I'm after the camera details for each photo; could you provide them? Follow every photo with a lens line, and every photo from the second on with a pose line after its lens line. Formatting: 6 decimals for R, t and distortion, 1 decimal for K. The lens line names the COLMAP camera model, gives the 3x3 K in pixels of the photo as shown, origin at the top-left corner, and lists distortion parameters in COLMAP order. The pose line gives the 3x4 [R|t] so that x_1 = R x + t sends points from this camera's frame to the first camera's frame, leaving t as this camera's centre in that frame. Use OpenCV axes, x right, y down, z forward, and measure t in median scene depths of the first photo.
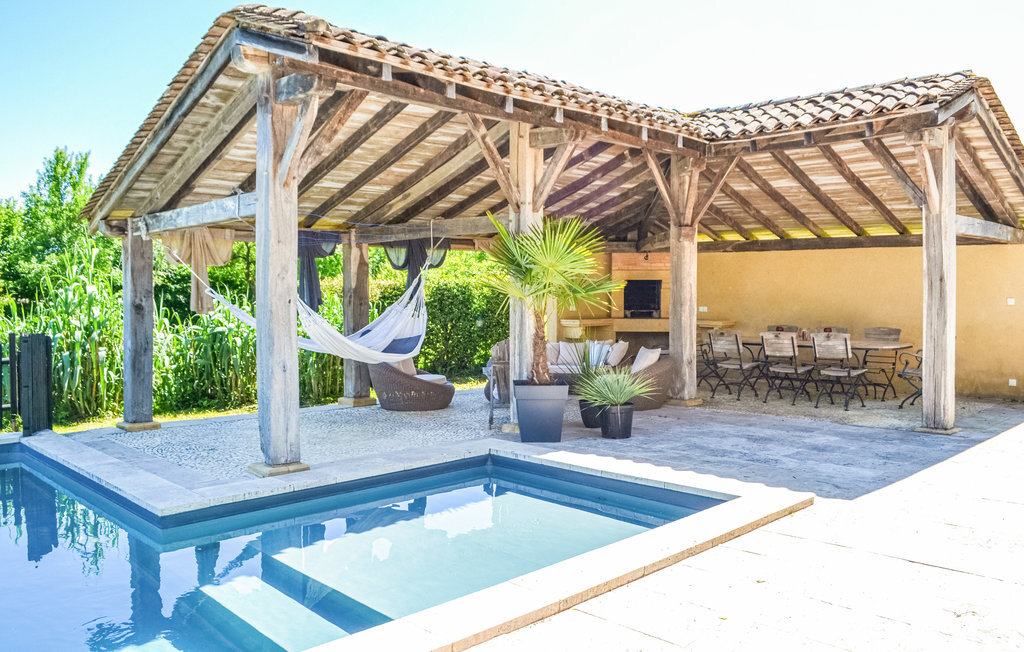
lens RADIAL K [[831.2, 0, 527.4], [0, 831.2, 328.1], [0, 0, 1]] dist [-0.089163, 0.000658]
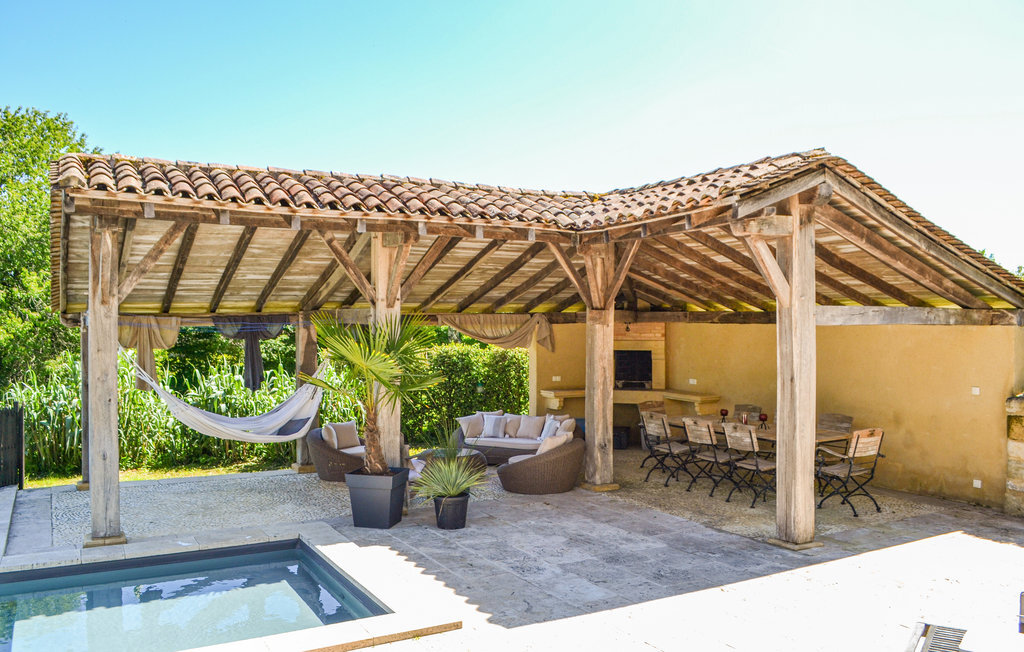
lens RADIAL K [[835.3, 0, 511.0], [0, 835.3, 349.3], [0, 0, 1]] dist [-0.084278, 0.005327]
pose [[0.961986, 0.010505, -0.272896, 0.439703], [-0.013909, 0.999848, -0.010542, -0.076123], [0.272744, 0.013937, 0.961986, 0.020171]]
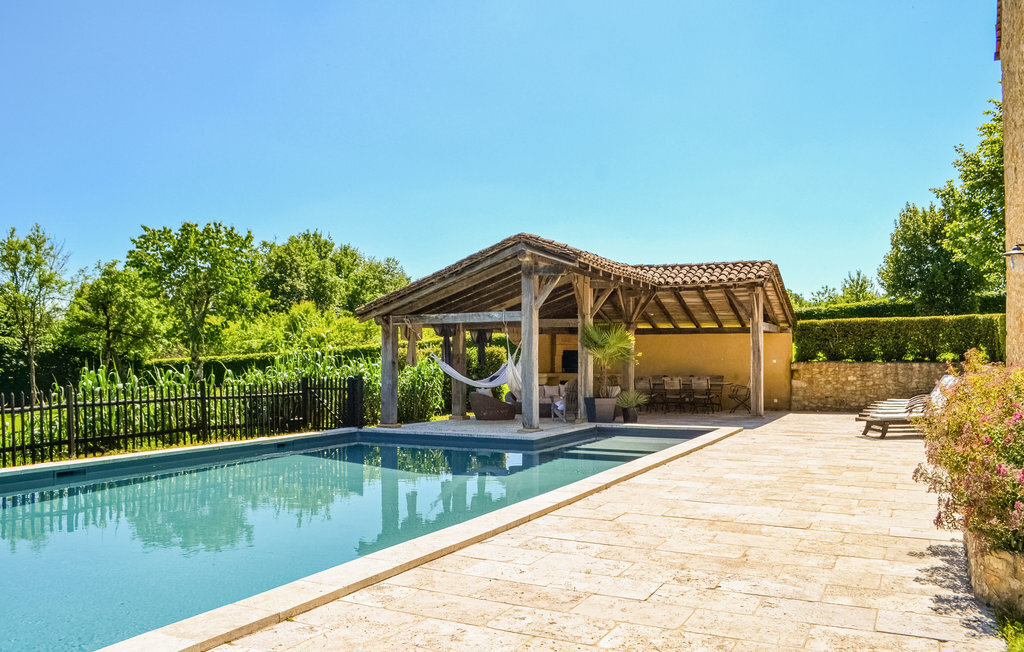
lens RADIAL K [[835.3, 0, 511.0], [0, 835.3, 349.3], [0, 0, 1]] dist [-0.084278, 0.005327]
pose [[0.946419, 0.005404, 0.322895, -0.867412], [0.013630, 0.998301, -0.056659, 0.057777], [-0.322652, 0.058025, 0.944737, -0.942415]]
